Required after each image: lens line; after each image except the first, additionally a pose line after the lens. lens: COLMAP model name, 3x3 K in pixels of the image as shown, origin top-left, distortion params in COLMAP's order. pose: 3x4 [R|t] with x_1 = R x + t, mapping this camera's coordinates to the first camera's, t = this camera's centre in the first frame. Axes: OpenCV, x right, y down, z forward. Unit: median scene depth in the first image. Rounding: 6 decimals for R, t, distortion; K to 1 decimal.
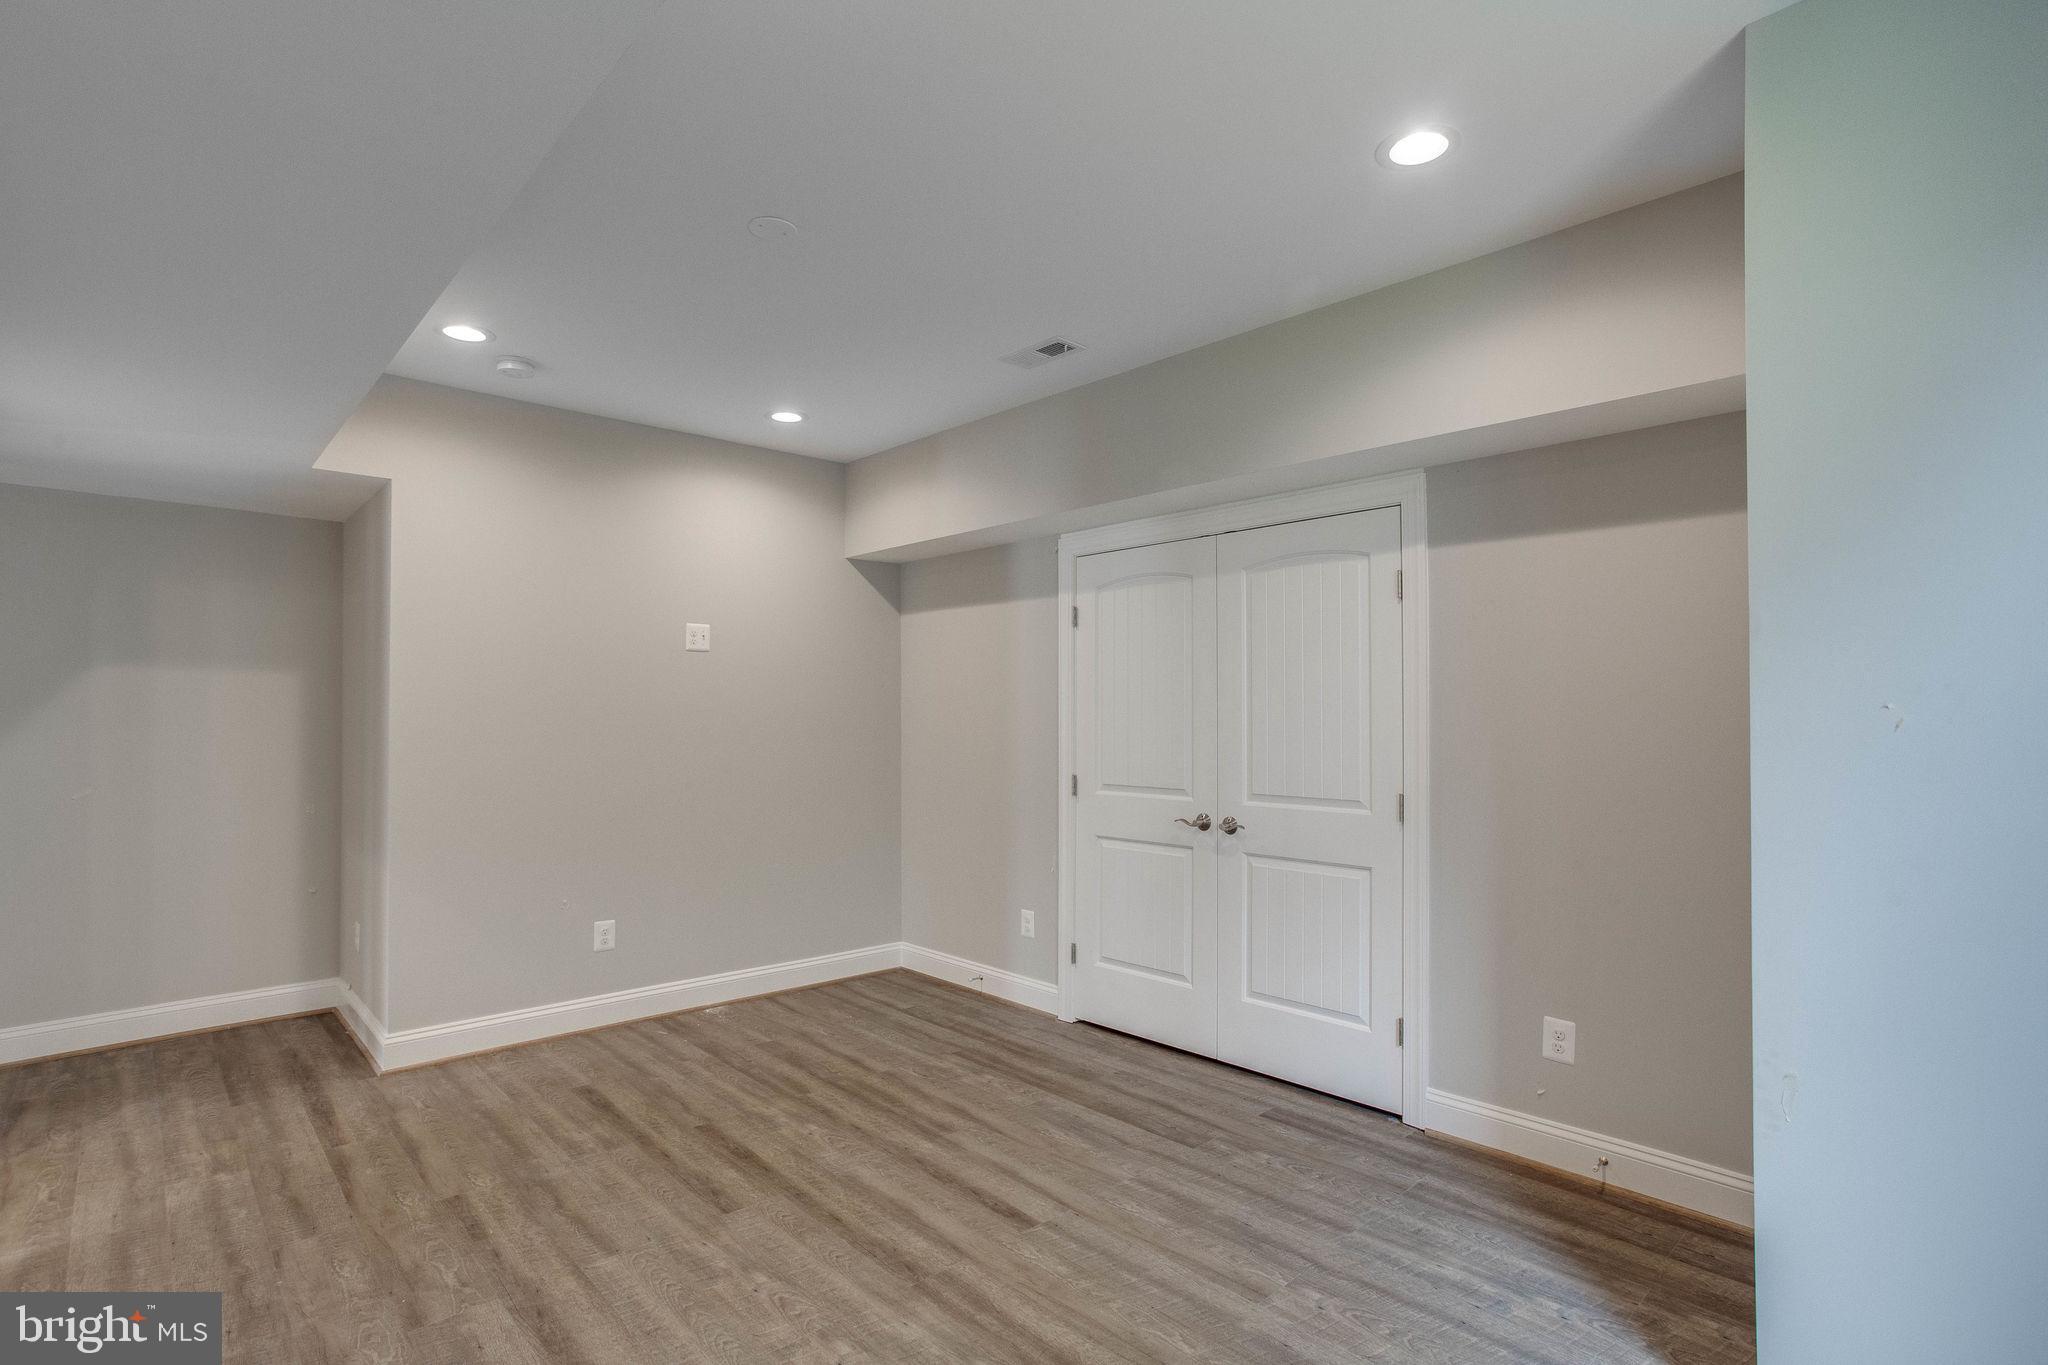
lens RADIAL K [[995.8, 0, 1030.8], [0, 995.8, 687.3], [0, 0, 1]] dist [-0.040798, 0.021332]
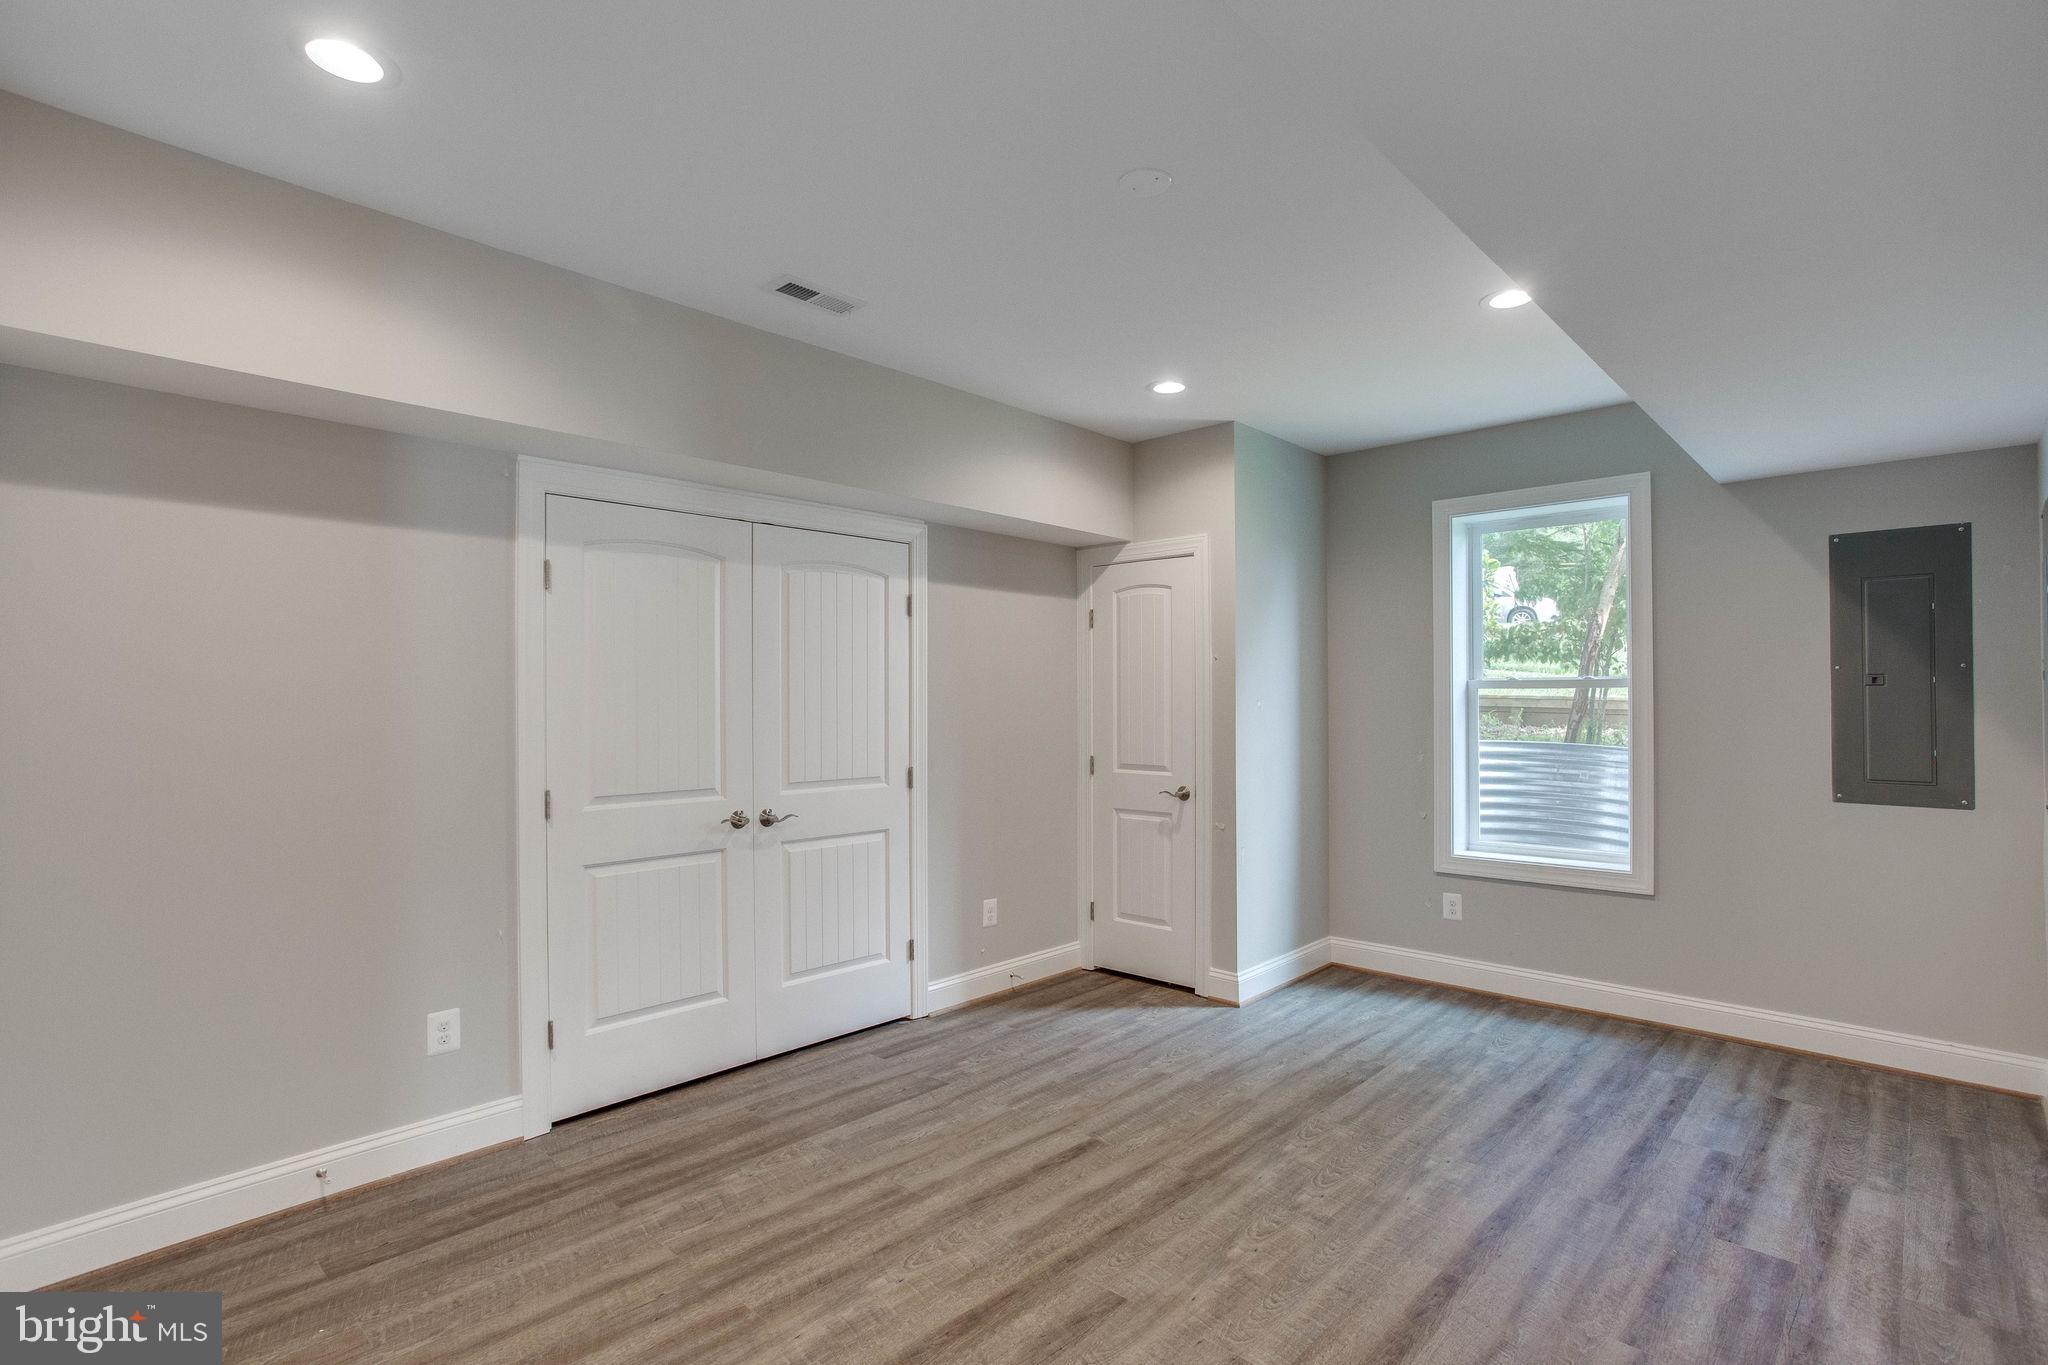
lens RADIAL K [[995.8, 0, 1026.0], [0, 995.8, 678.5], [0, 0, 1]] dist [-0.040798, 0.021332]
pose [[-0.069475, 0.026373, 0.997235, -0.898169], [-0.020355, 0.999405, -0.027848, 0.024467], [-0.997376, -0.022234, -0.068897, 0.899703]]
